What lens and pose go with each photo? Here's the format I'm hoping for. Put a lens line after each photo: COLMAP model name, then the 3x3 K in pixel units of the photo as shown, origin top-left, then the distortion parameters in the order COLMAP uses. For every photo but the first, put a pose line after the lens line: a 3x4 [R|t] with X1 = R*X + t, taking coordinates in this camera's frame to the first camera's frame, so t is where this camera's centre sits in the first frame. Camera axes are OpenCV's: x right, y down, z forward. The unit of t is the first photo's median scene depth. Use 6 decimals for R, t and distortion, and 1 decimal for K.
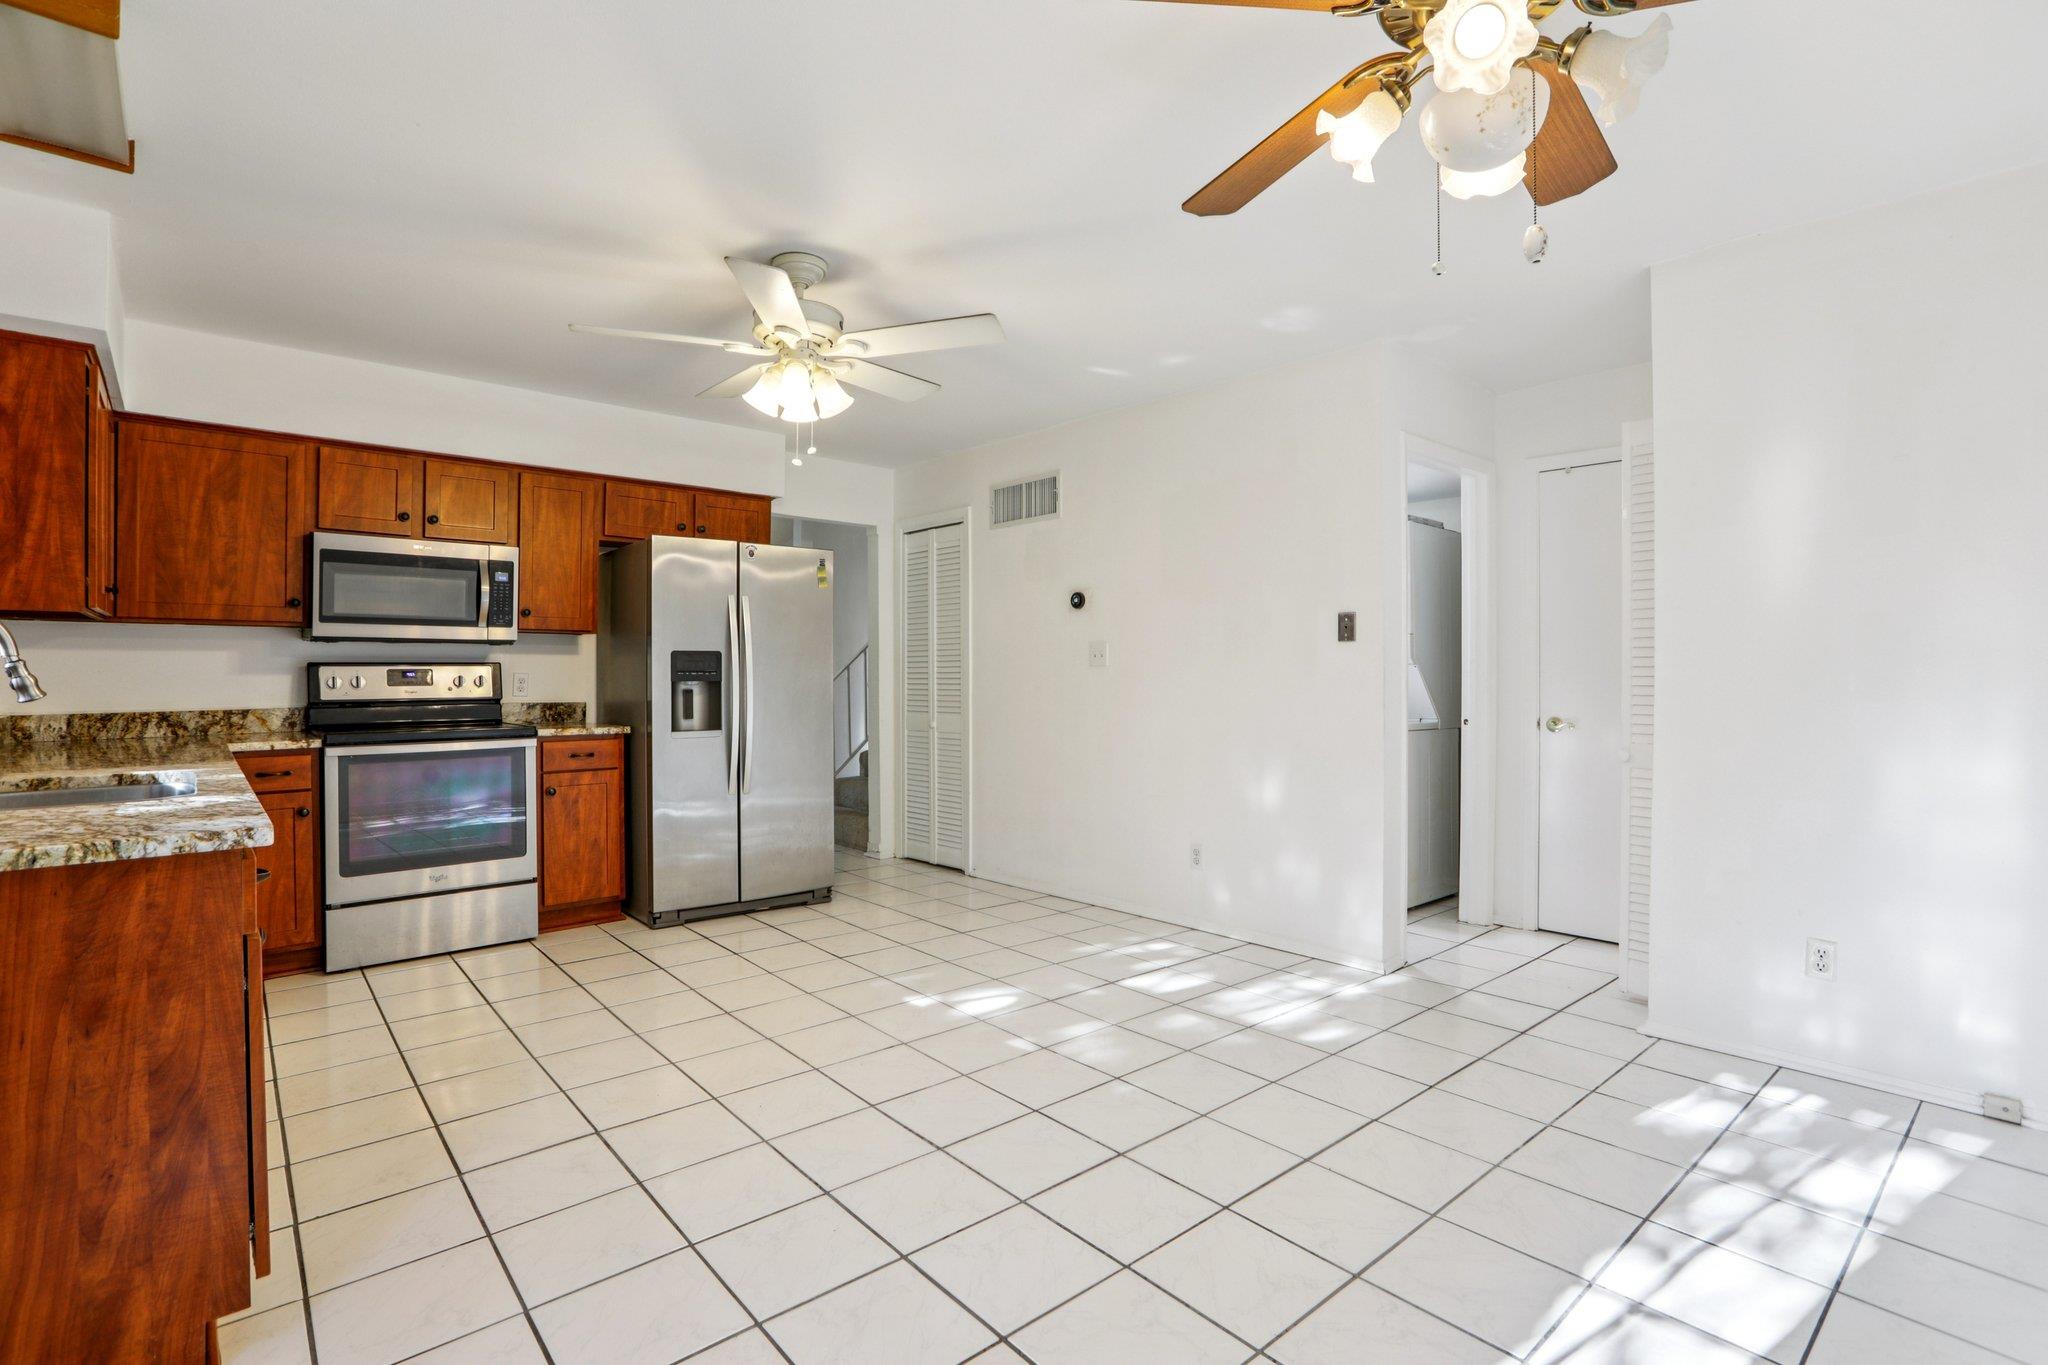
lens RADIAL K [[957.0, 0, 1024.0], [0, 957.0, 682.5], [0, 0, 1]] dist [-0.035561, 0.000248]
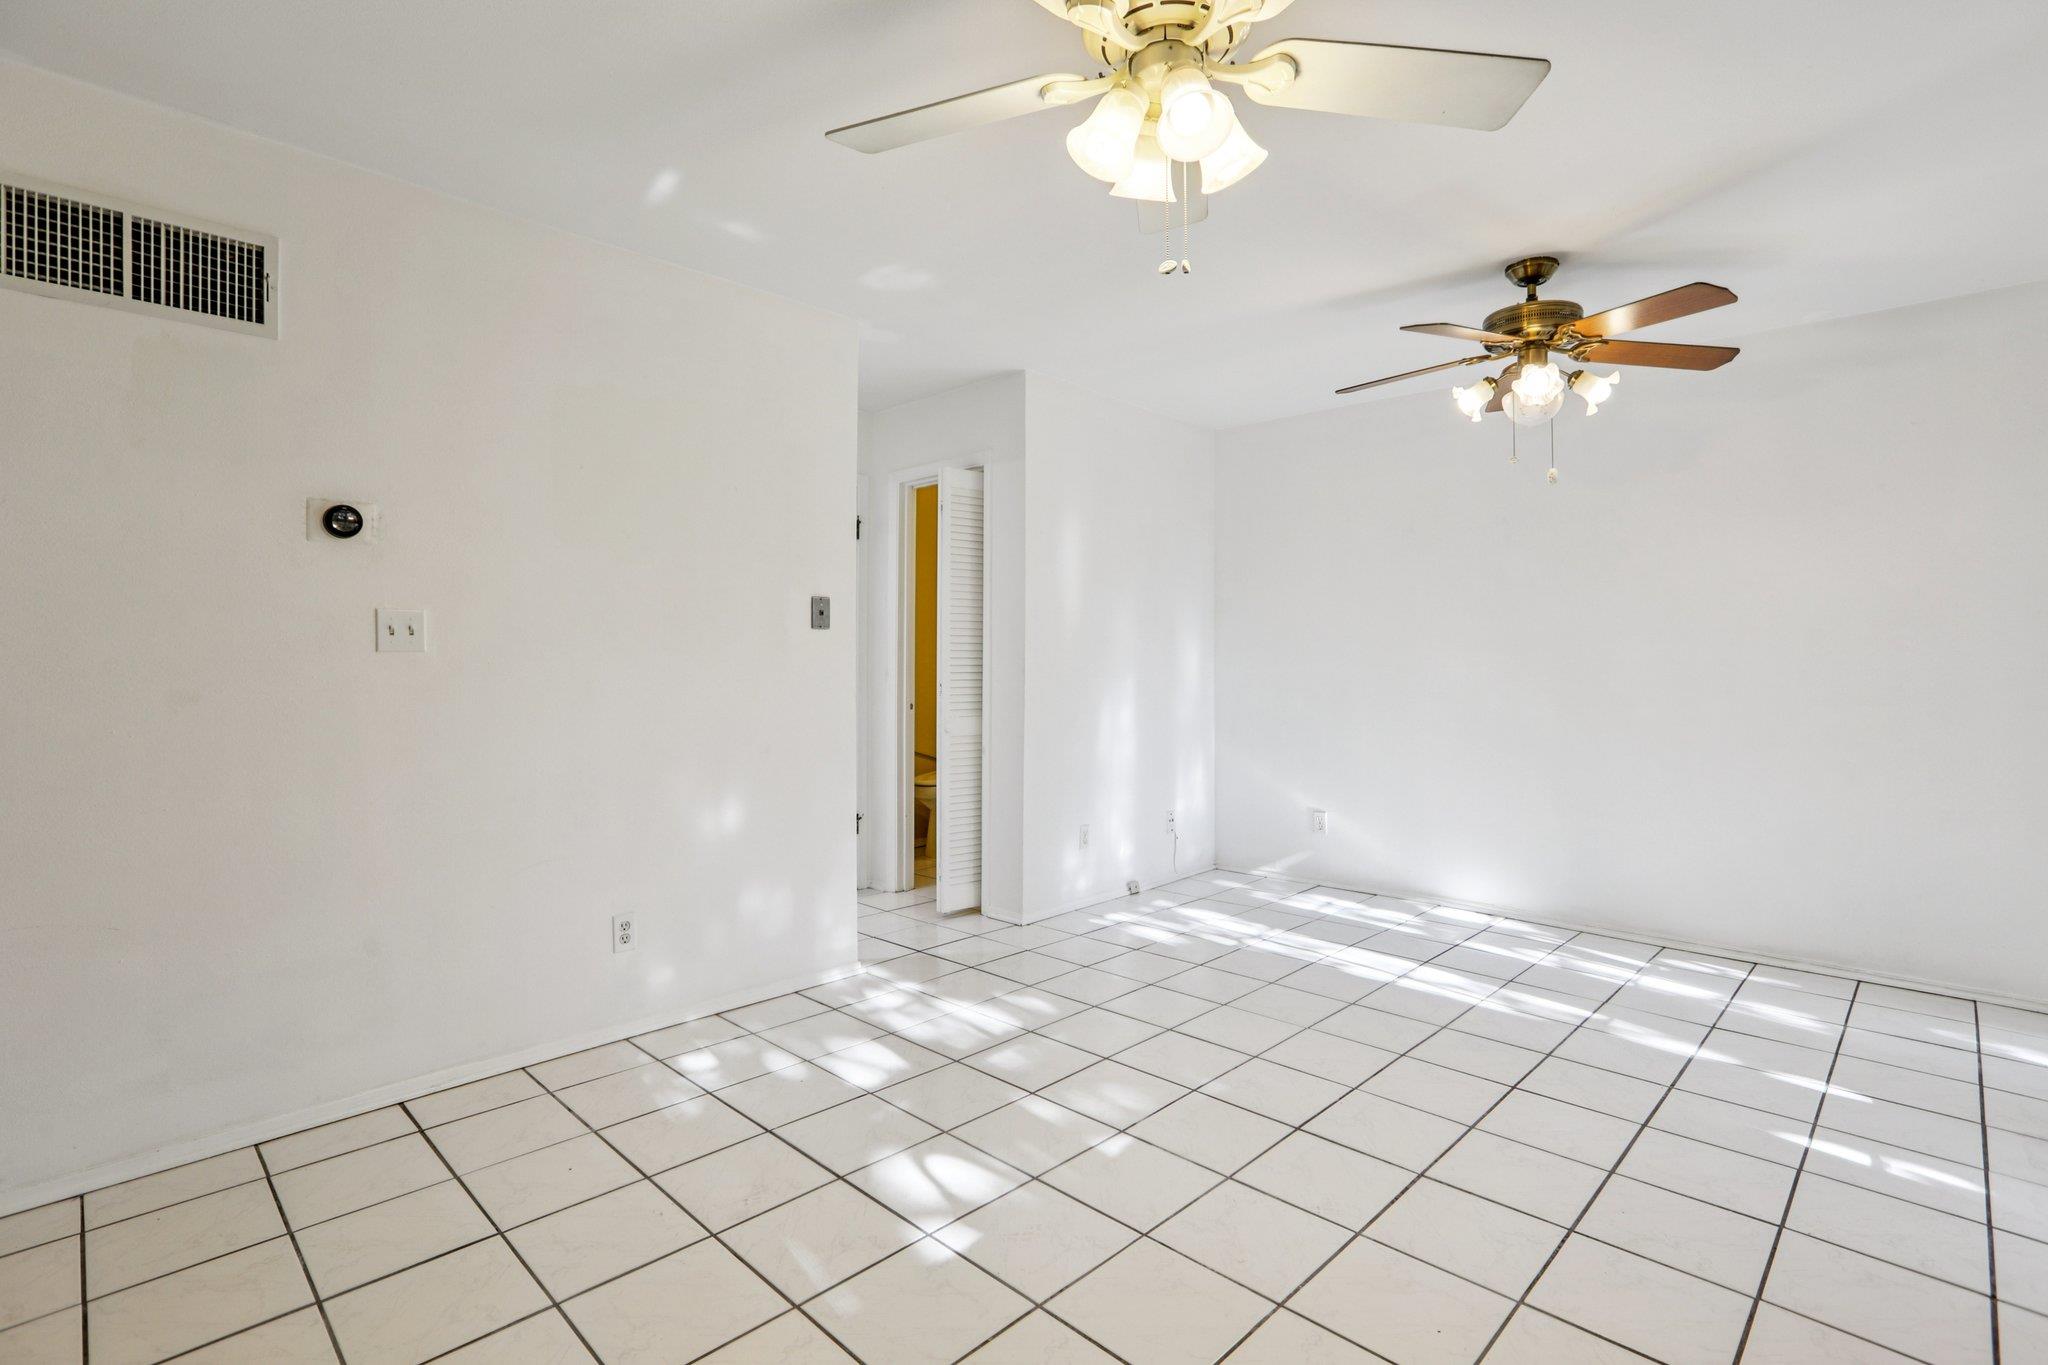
lens RADIAL K [[965.5, 0, 1005.5], [0, 965.5, 661.9], [0, 0, 1]] dist [-0.054948, 0.000035]
pose [[-0.074162, 0.004841, 0.997234, -0.578381], [0.012492, 0.999914, -0.003925, -0.005354], [-0.997168, 0.012166, -0.074217, 0.862045]]
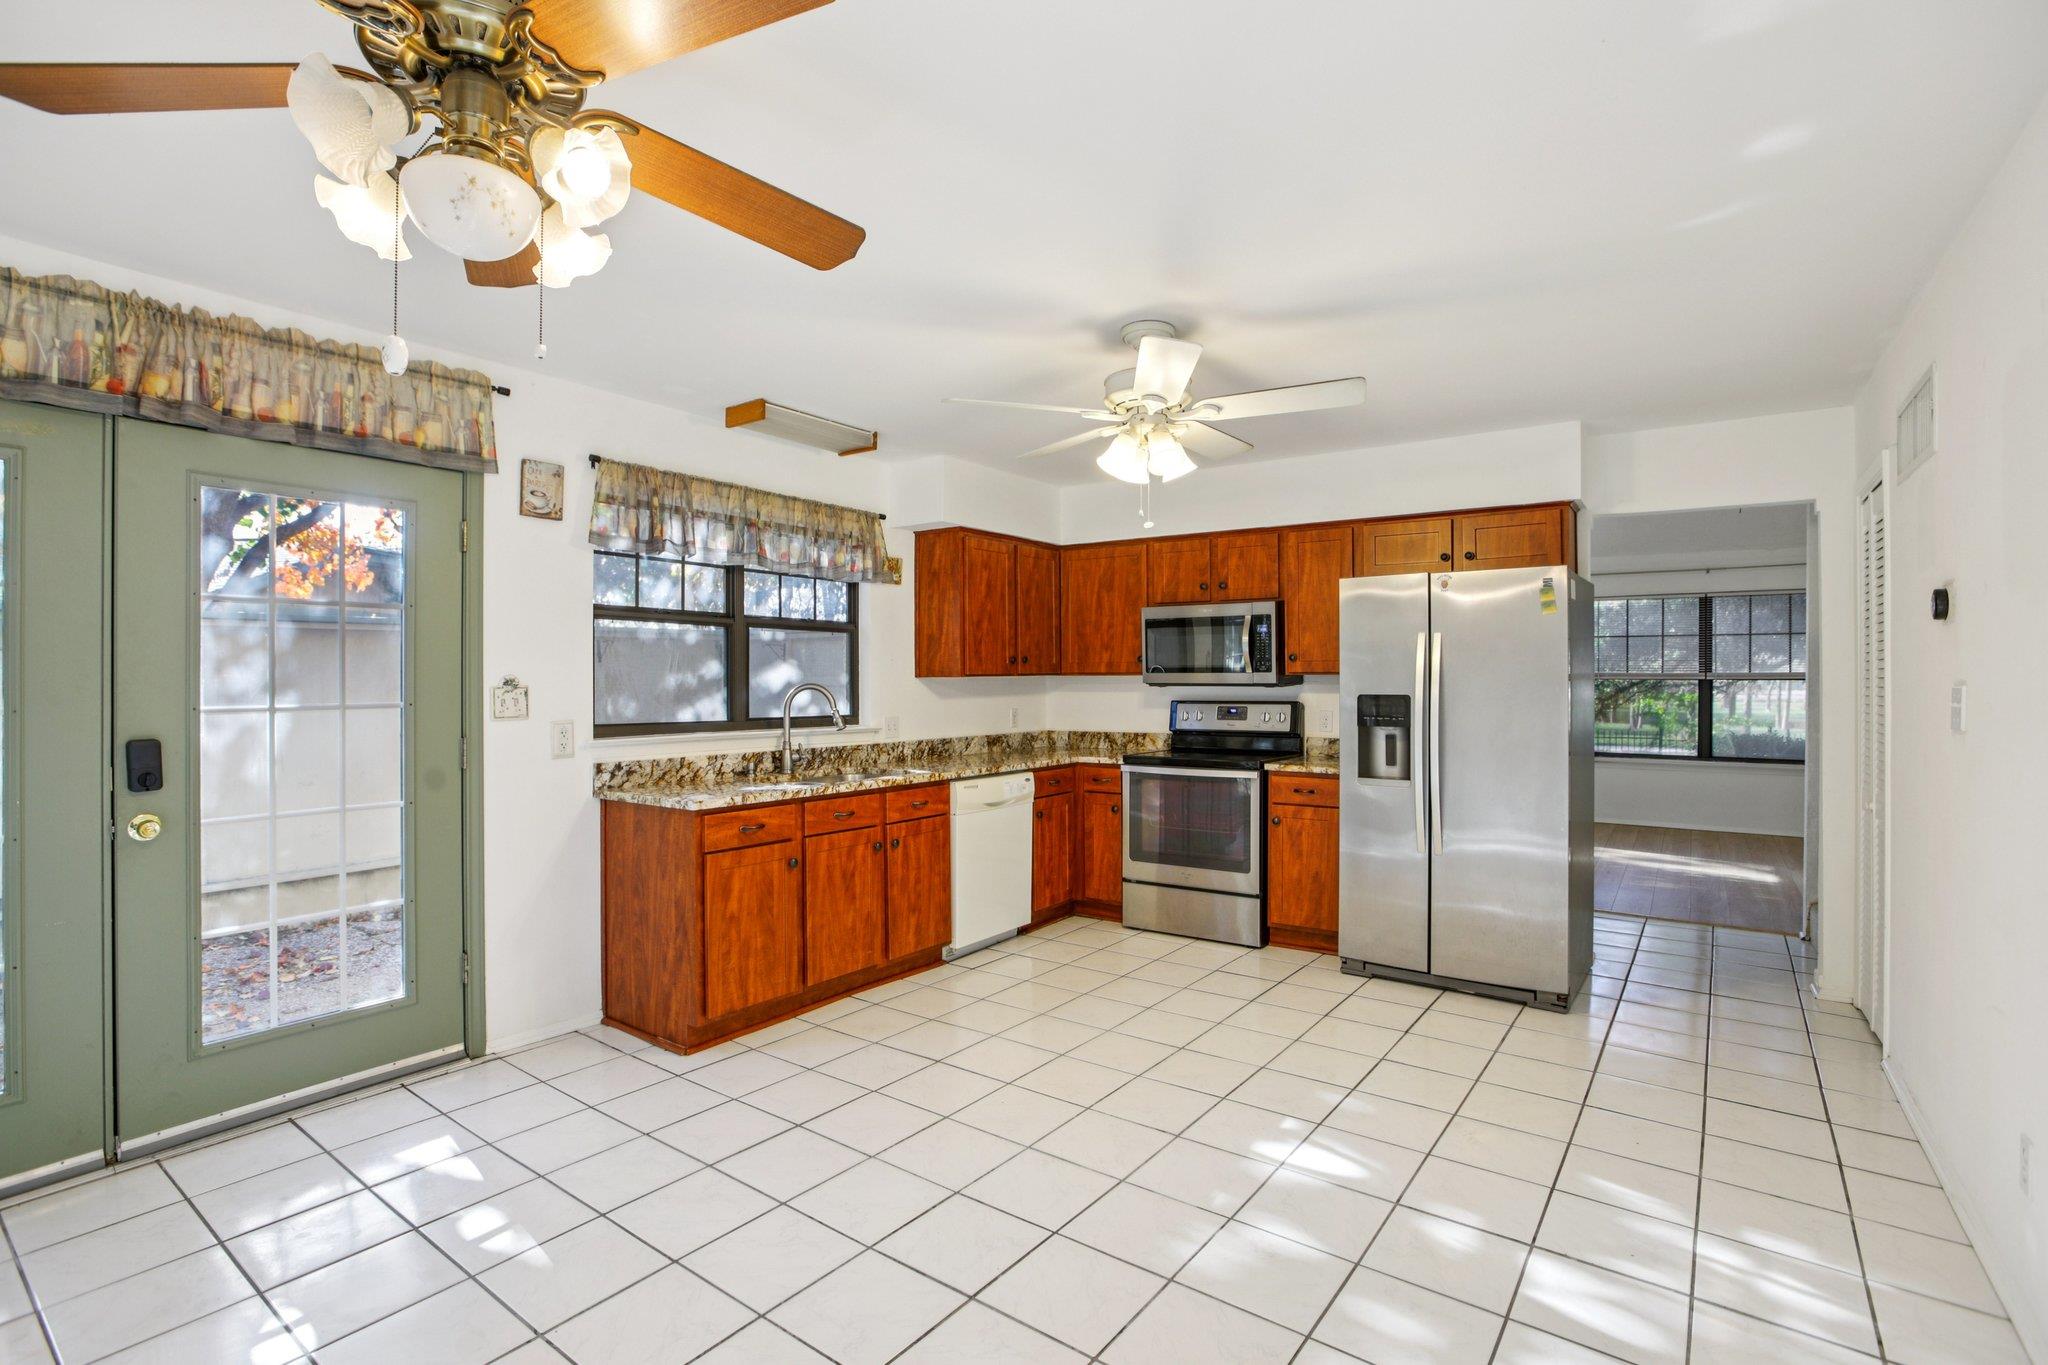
lens RADIAL K [[961.7, 0, 1021.9], [0, 961.7, 675.6], [0, 0, 1]] dist [-0.056158, 0.020387]
pose [[0.223287, -0.005289, -0.974738, 0.563590], [-0.010504, 0.999914, -0.007831, -0.045780], [0.974696, 0.011987, 0.223212, 0.489036]]
